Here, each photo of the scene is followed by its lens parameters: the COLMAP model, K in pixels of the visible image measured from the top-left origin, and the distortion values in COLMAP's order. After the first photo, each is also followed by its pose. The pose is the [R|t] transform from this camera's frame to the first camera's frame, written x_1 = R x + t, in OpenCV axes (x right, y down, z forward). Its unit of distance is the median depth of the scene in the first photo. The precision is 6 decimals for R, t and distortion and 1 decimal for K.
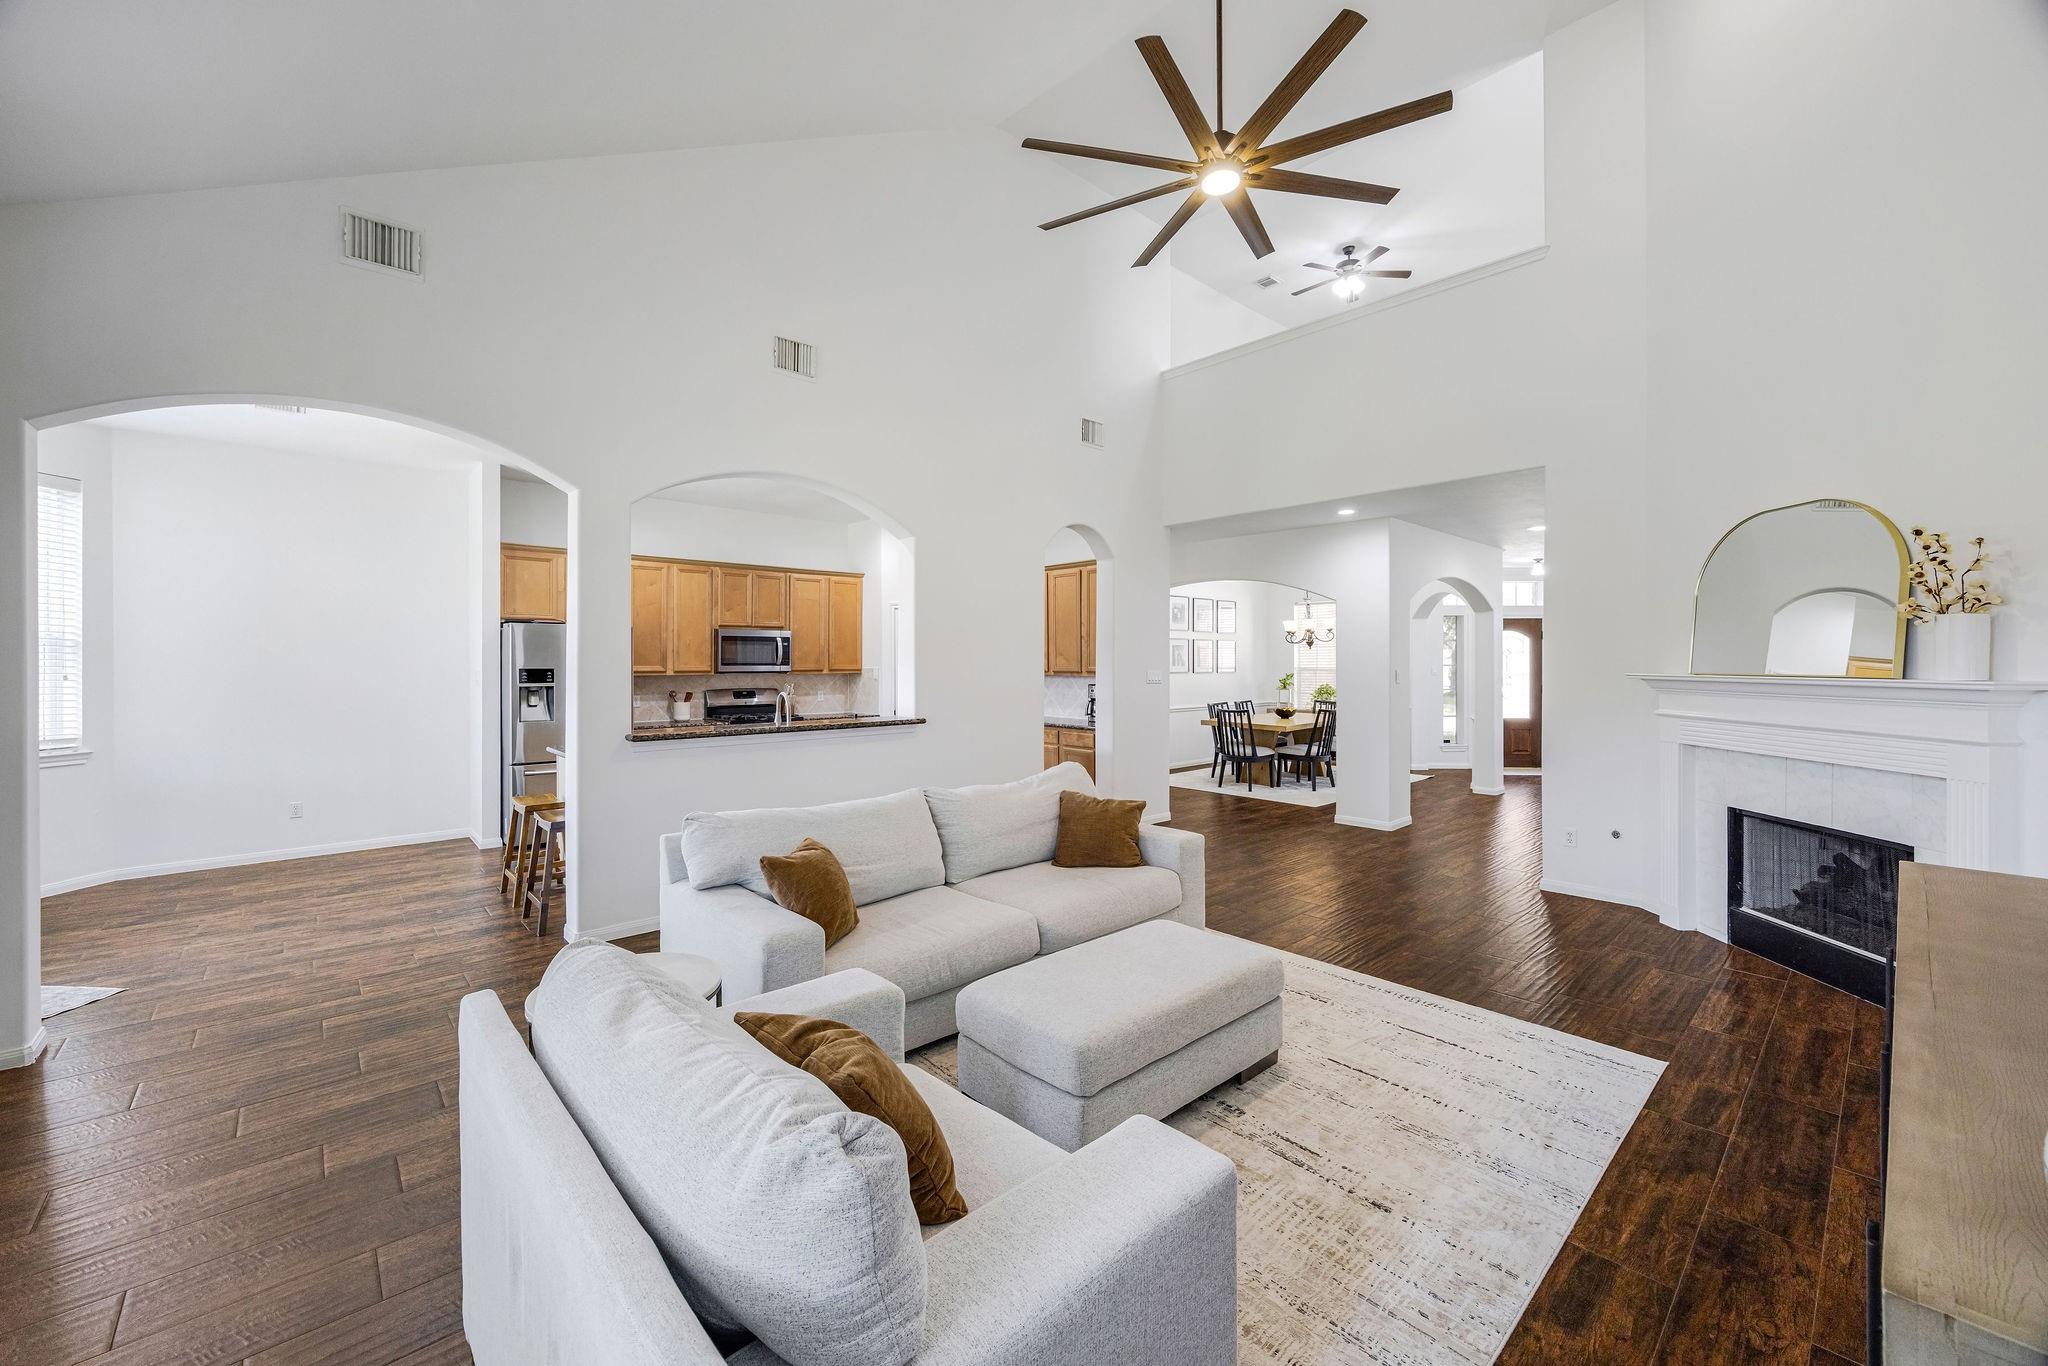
lens RADIAL K [[806.1, 0, 1026.4], [0, 806.1, 660.7], [0, 0, 1]] dist [-0.001228, 0.000277]
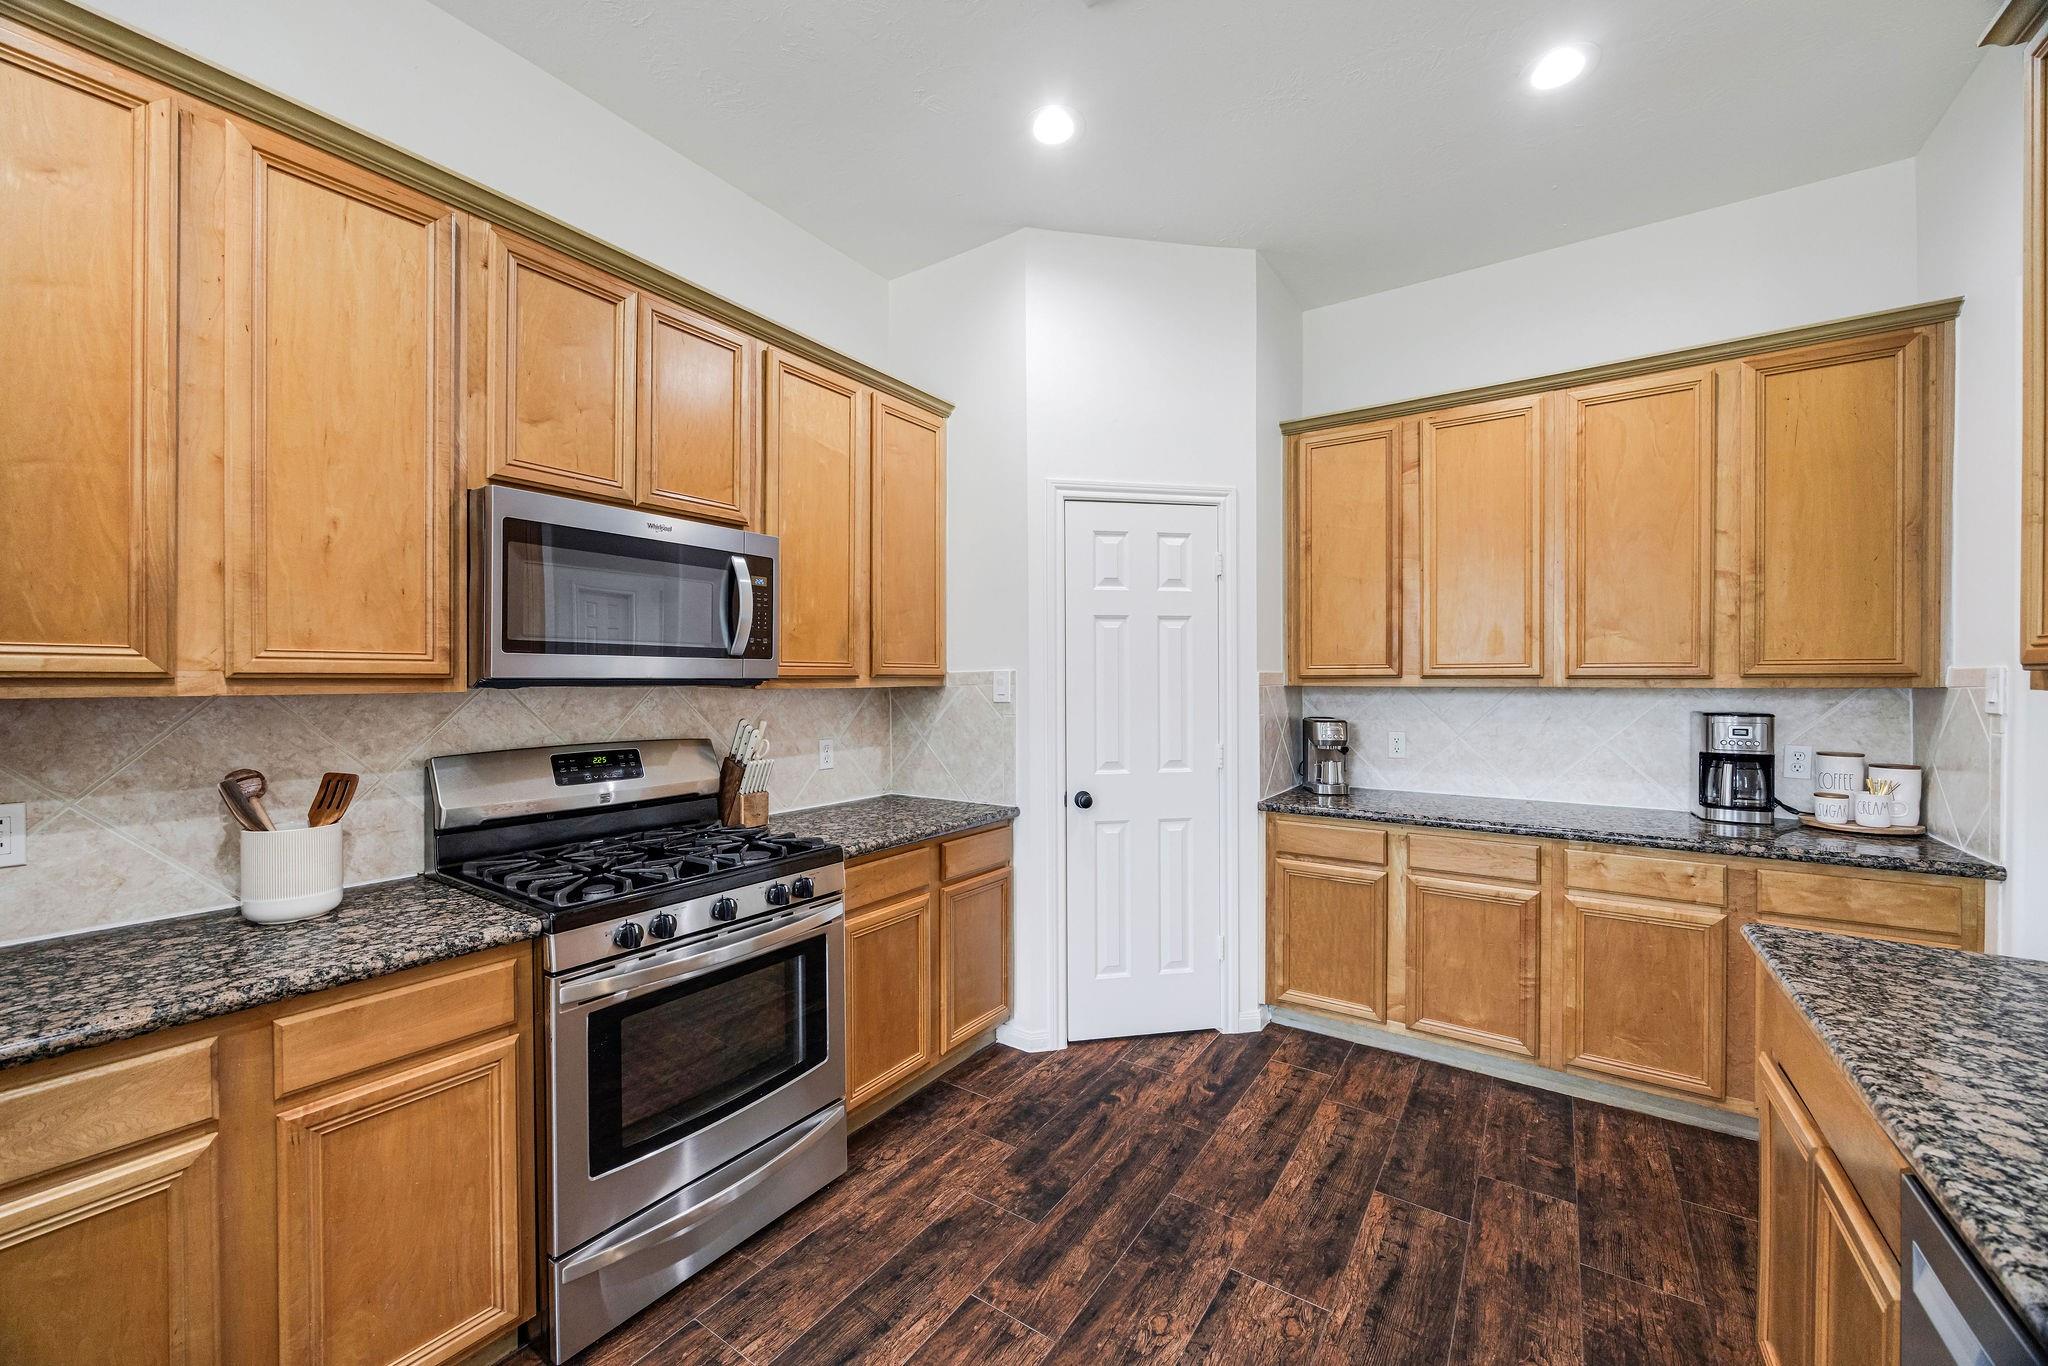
lens RADIAL K [[786.3, 0, 1005.4], [0, 786.3, 680.3], [0, 0, 1]] dist [-0.004023, -0.000162]
pose [[0.976473, 0.000851, 0.215639, -0.278628], [-0.002076, 0.999983, 0.005455, 0.012031], [-0.215630, -0.005775, 0.976458, 0.729463]]
